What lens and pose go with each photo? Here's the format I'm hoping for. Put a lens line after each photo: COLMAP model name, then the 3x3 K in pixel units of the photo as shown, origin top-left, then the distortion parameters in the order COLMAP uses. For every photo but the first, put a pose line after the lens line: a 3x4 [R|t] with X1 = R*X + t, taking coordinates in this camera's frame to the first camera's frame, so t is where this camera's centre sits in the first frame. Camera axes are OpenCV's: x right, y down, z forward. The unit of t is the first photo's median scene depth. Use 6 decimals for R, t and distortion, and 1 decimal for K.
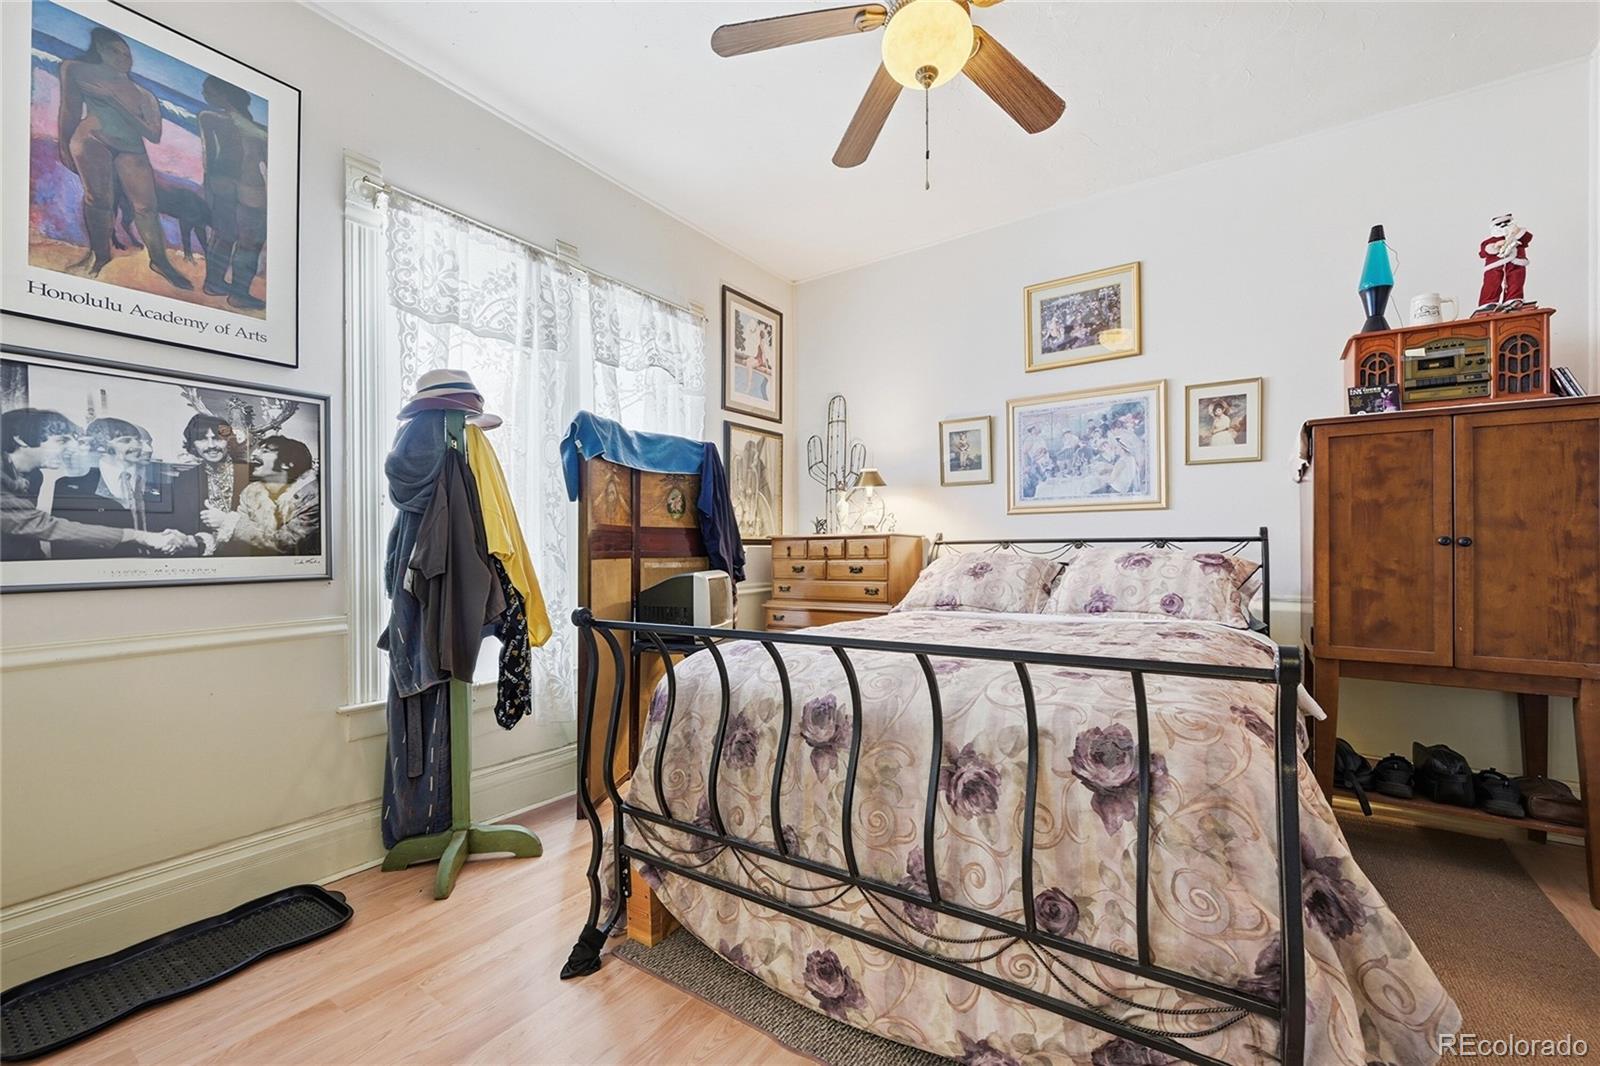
lens RADIAL K [[652.4, 0, 805.3], [0, 652.4, 546.4], [0, 0, 1]] dist [-0.000760, -0.000122]
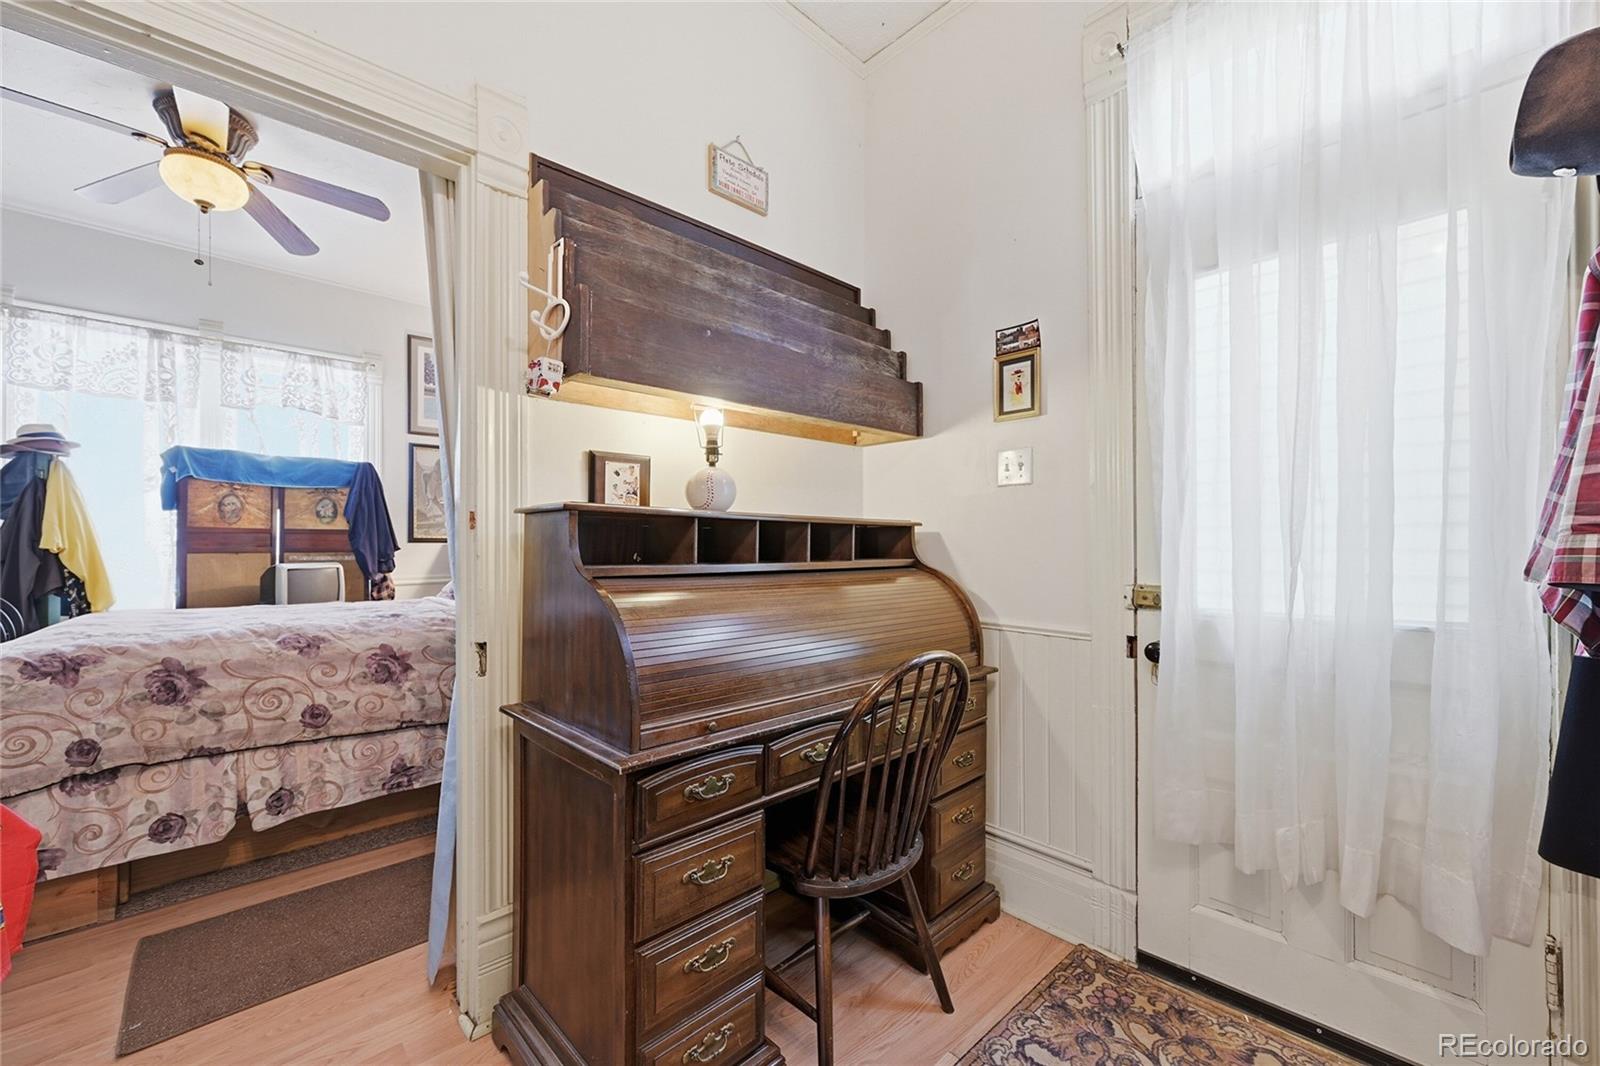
lens RADIAL K [[626.5, 0, 800.0], [0, 626.5, 533.0], [0, 0, 1]] dist [-0.000869, 0.000056]
pose [[0.977144, 0.001595, -0.212570, 1.401493], [-0.004643, 0.999893, -0.013840, -0.012054], [0.212526, 0.014511, 0.977048, -0.011323]]
